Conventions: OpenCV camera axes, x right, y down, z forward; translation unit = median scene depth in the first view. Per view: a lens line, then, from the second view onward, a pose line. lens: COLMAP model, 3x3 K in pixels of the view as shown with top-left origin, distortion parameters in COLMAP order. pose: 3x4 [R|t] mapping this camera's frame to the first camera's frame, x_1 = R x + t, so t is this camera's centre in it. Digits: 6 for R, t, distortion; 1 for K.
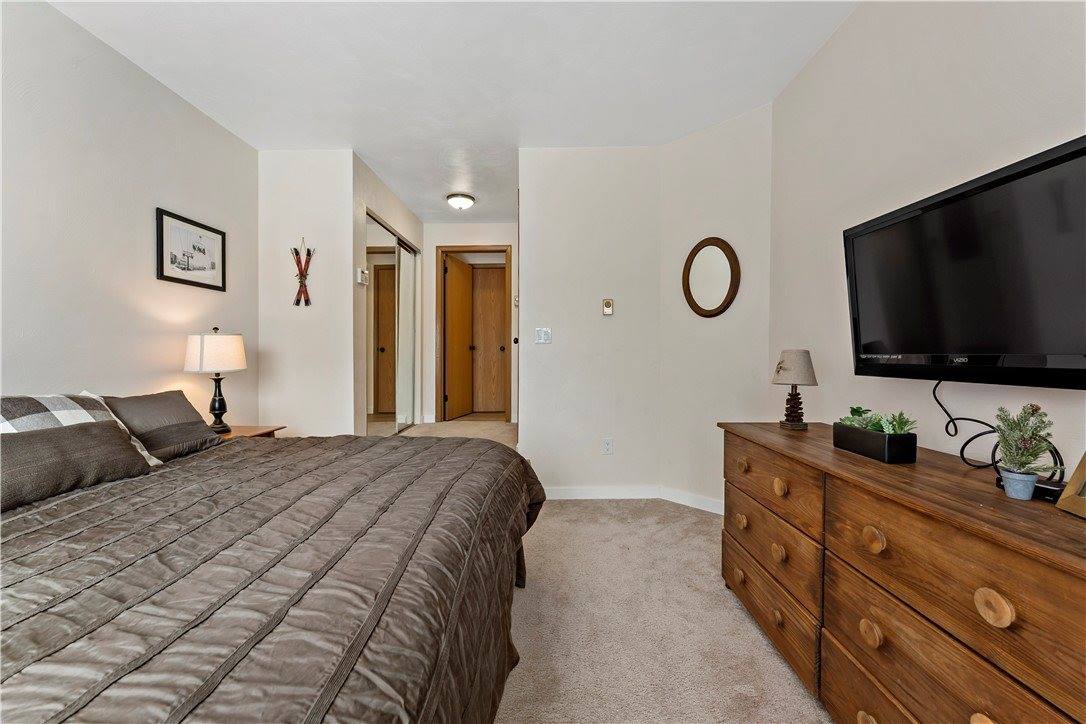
lens RADIAL K [[446.0, 0, 543.3], [0, 446.0, 360.2], [0, 0, 1]] dist [-0.003593, -0.000405]
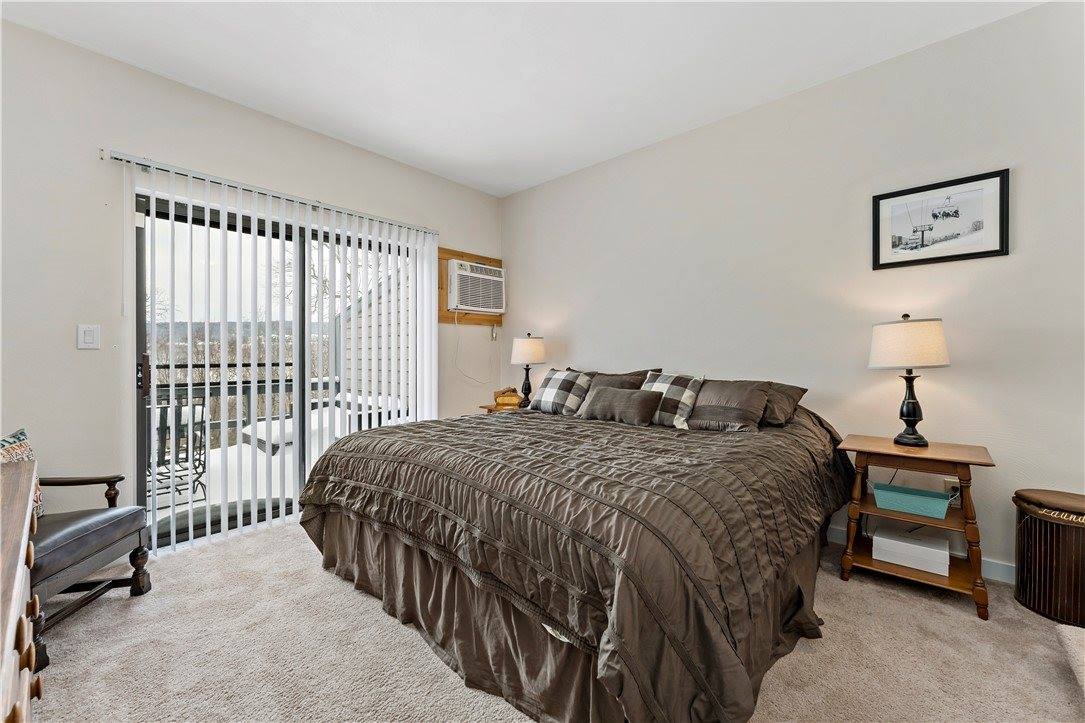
lens RADIAL K [[445.6, 0, 542.8], [0, 445.6, 358.3], [0, 0, 1]] dist [-0.003593, -0.000405]
pose [[-0.667434, 0.001477, -0.744667, 0.309244], [-0.009116, 0.999907, 0.010155, 0.005956], [0.744613, 0.013566, -0.667359, 1.037788]]
